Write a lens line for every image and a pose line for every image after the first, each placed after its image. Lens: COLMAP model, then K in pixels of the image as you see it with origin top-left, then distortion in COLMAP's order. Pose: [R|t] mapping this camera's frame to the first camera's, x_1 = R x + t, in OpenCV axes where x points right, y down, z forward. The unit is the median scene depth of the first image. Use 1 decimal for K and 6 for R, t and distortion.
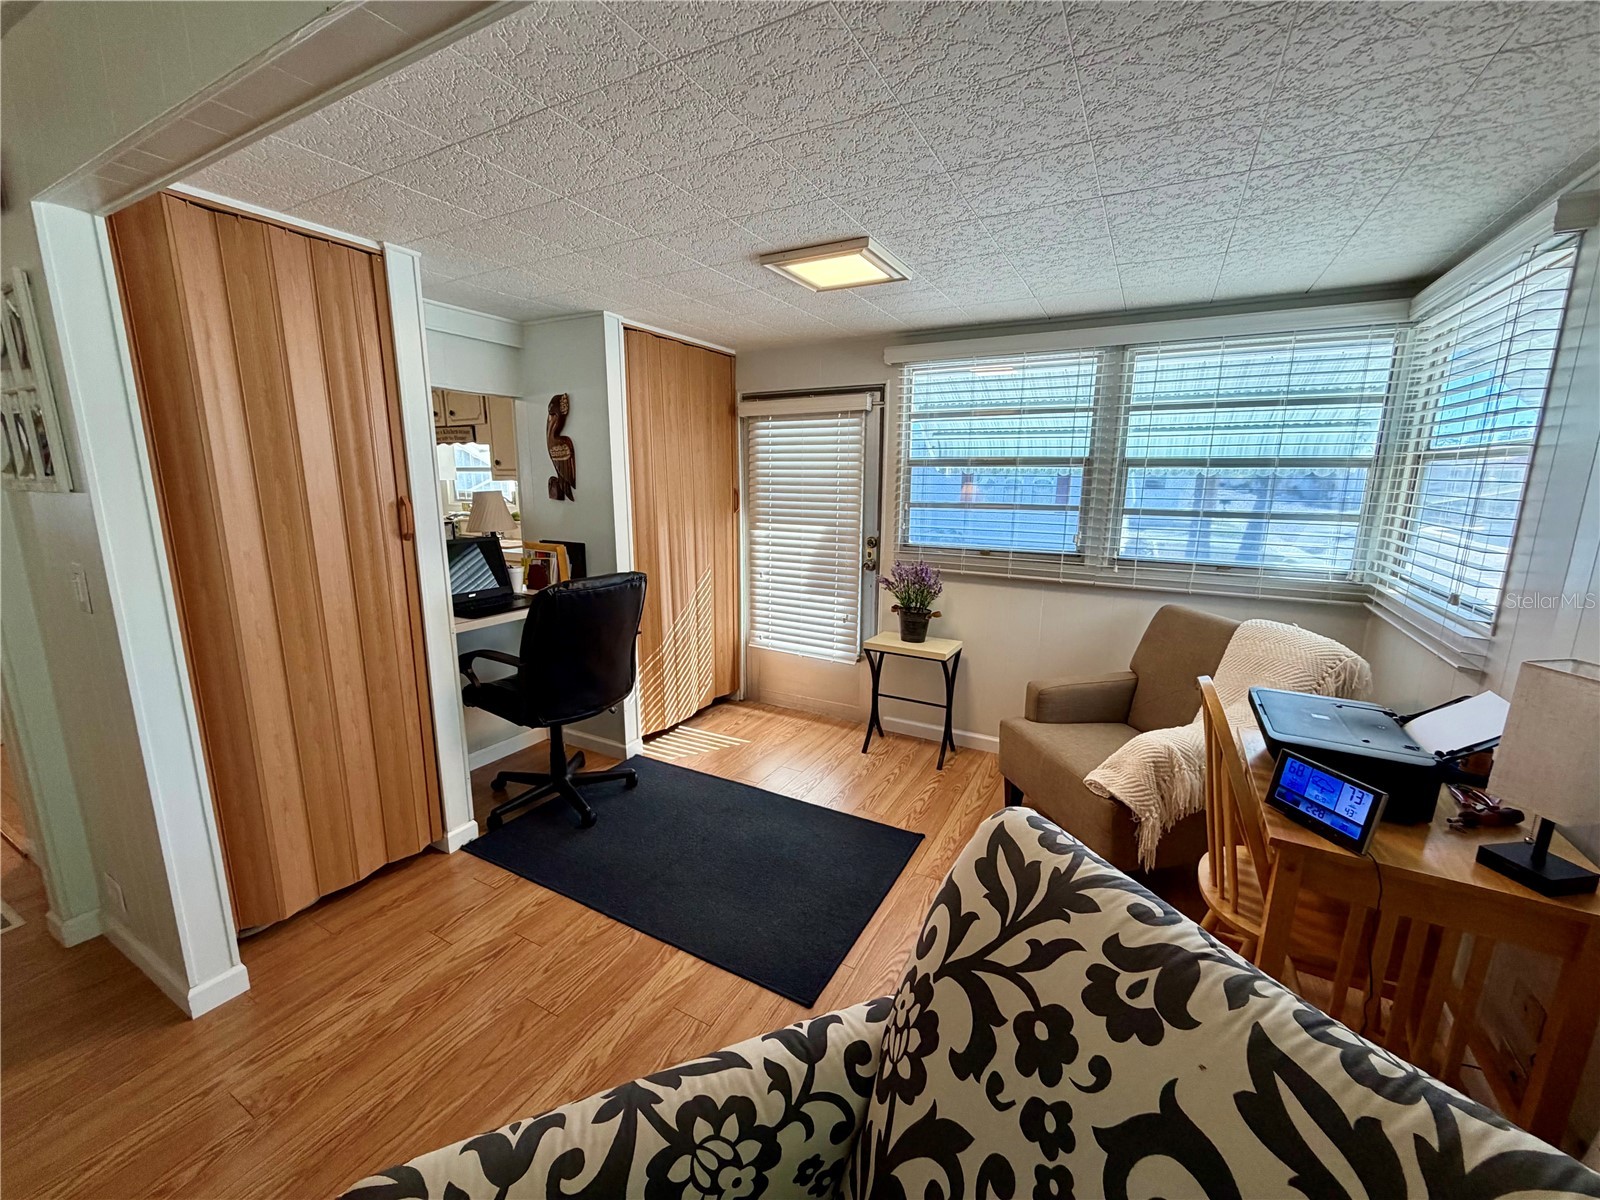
lens RADIAL K [[640.4, 0, 799.8], [0, 640.4, 599.2], [0, 0, 1]] dist [-0.003232, 0.000620]
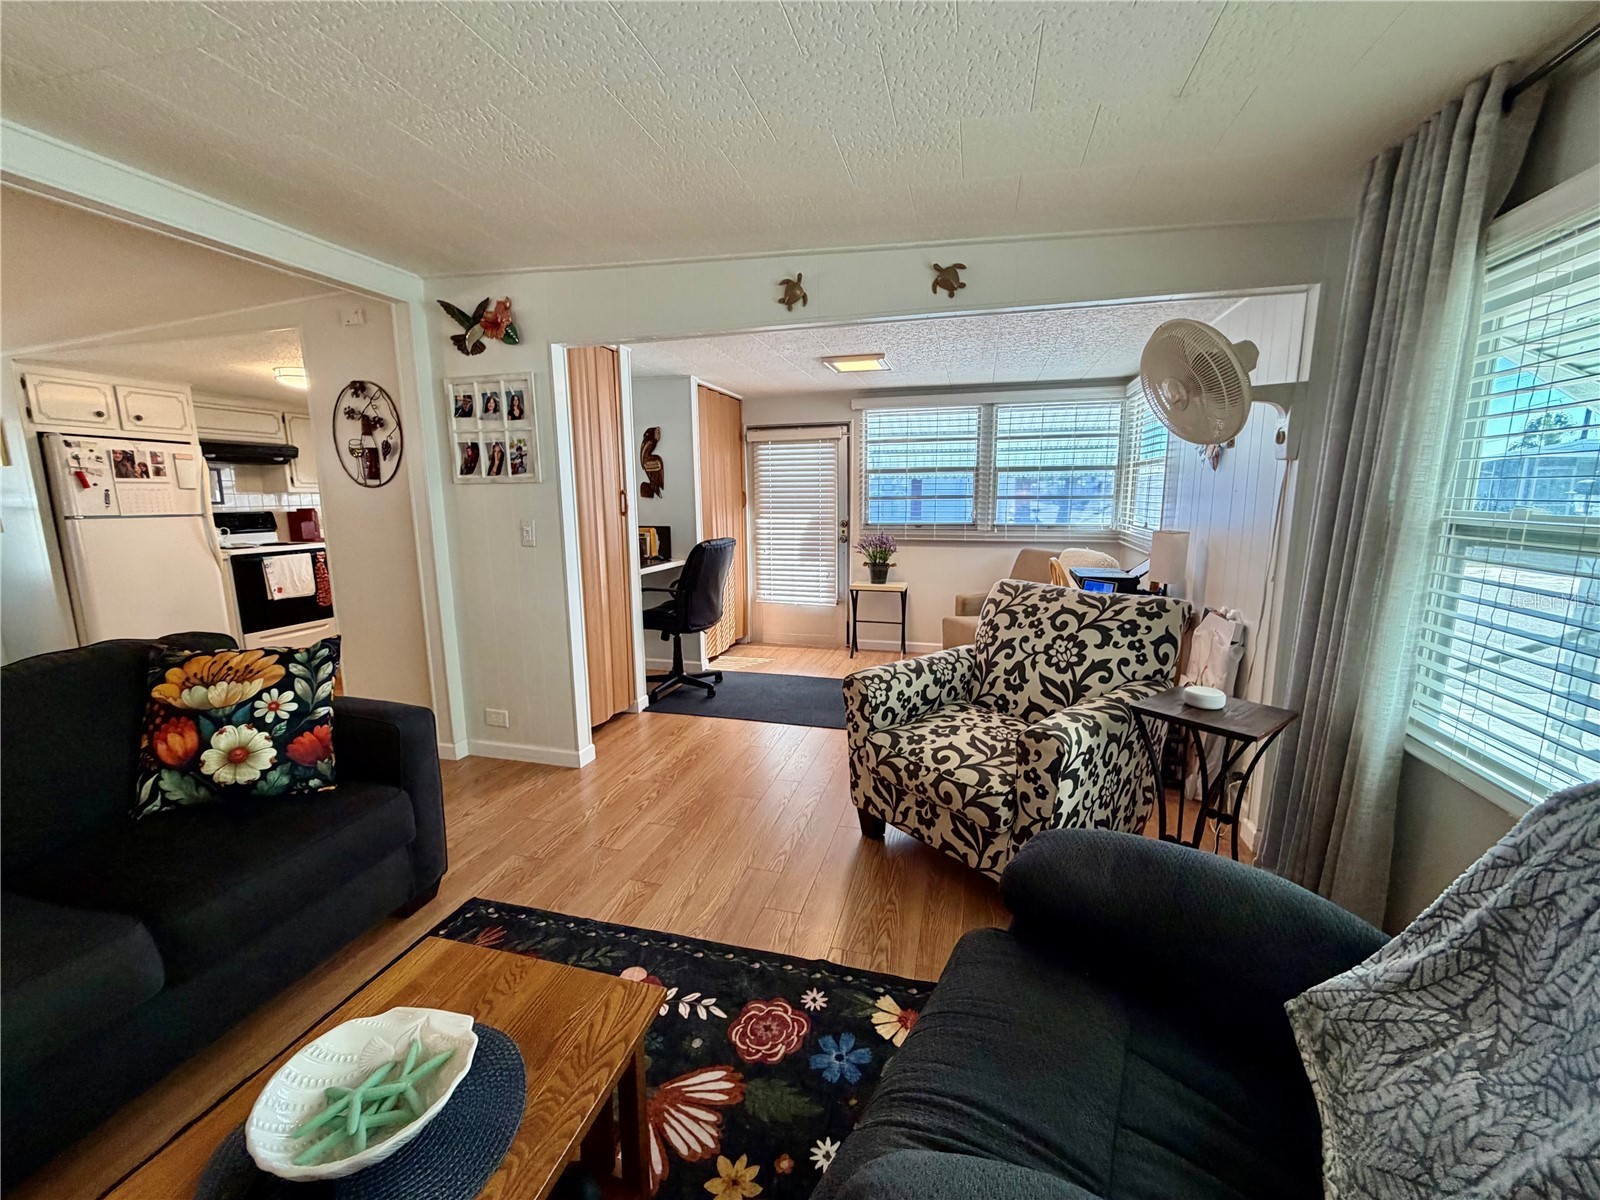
lens RADIAL K [[640.4, 0, 800.5], [0, 640.4, 596.6], [0, 0, 1]] dist [-0.003232, 0.000620]
pose [[0.972421, -0.052289, 0.227295, -0.404050], [0.059859, 0.997854, -0.026538, 0.139572], [-0.225419, 0.039412, 0.973464, -0.535067]]
